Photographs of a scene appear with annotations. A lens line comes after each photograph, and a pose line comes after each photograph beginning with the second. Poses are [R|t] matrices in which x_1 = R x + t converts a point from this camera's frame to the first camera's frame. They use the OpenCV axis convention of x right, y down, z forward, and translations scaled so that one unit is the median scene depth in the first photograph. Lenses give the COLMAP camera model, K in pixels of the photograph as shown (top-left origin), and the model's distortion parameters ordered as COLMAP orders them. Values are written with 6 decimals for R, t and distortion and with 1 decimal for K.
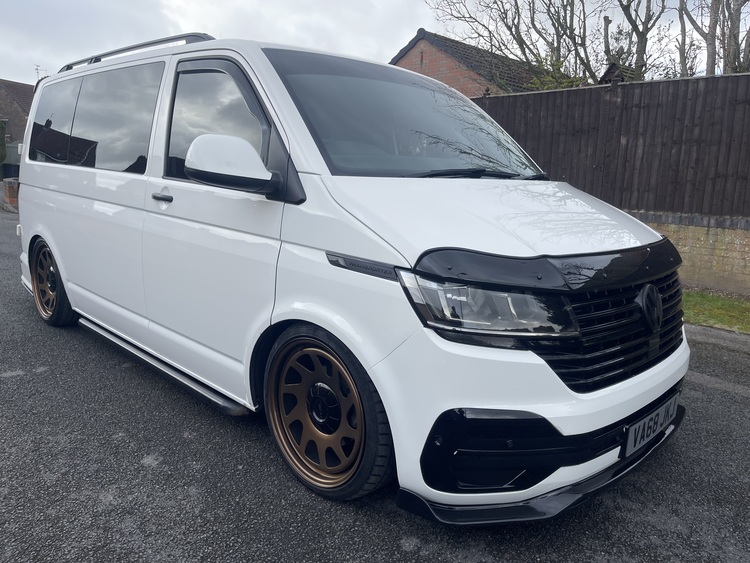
lens RADIAL K [[569.2, 0, 386.4], [0, 569.2, 281.2], [0, 0, 1]] dist [0.086695, -0.115947]
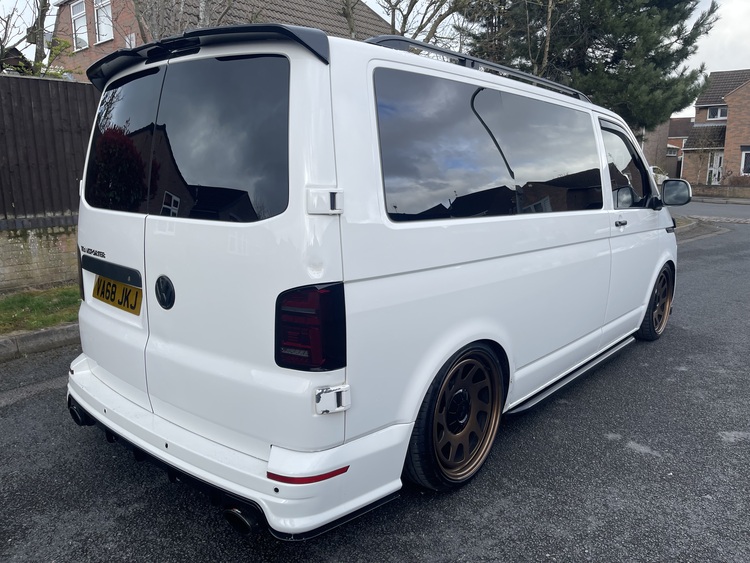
lens RADIAL K [[569.2, 0, 386.4], [0, 569.2, 281.2], [0, 0, 1]] dist [0.086695, -0.115947]
pose [[-0.071003, -0.224352, 0.971918, -1.841441], [0.177602, 0.955964, 0.233644, -0.465947], [-0.981538, 0.189204, -0.028031, 1.750209]]
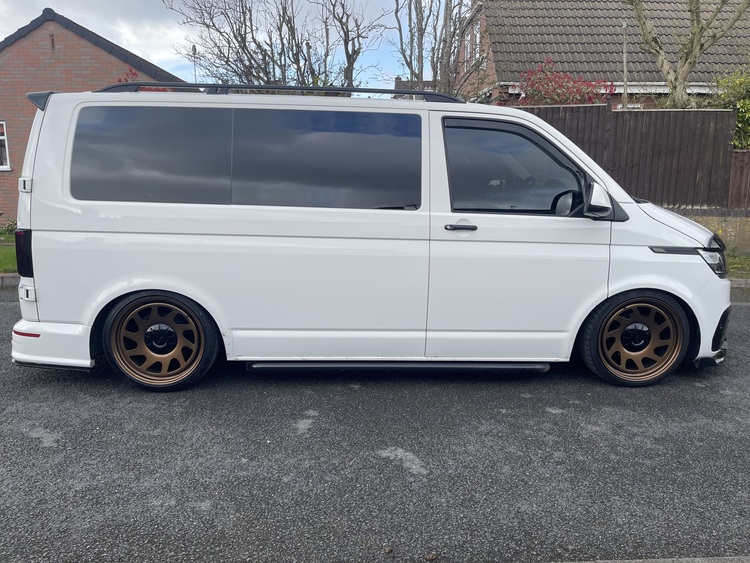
lens RADIAL K [[569.2, 0, 386.4], [0, 569.2, 281.2], [0, 0, 1]] dist [0.086695, -0.115947]
pose [[0.678404, -0.170713, 0.714580, -1.551536], [0.153236, 0.984117, 0.089626, -0.183084], [-0.718530, 0.048697, 0.693789, 0.280339]]
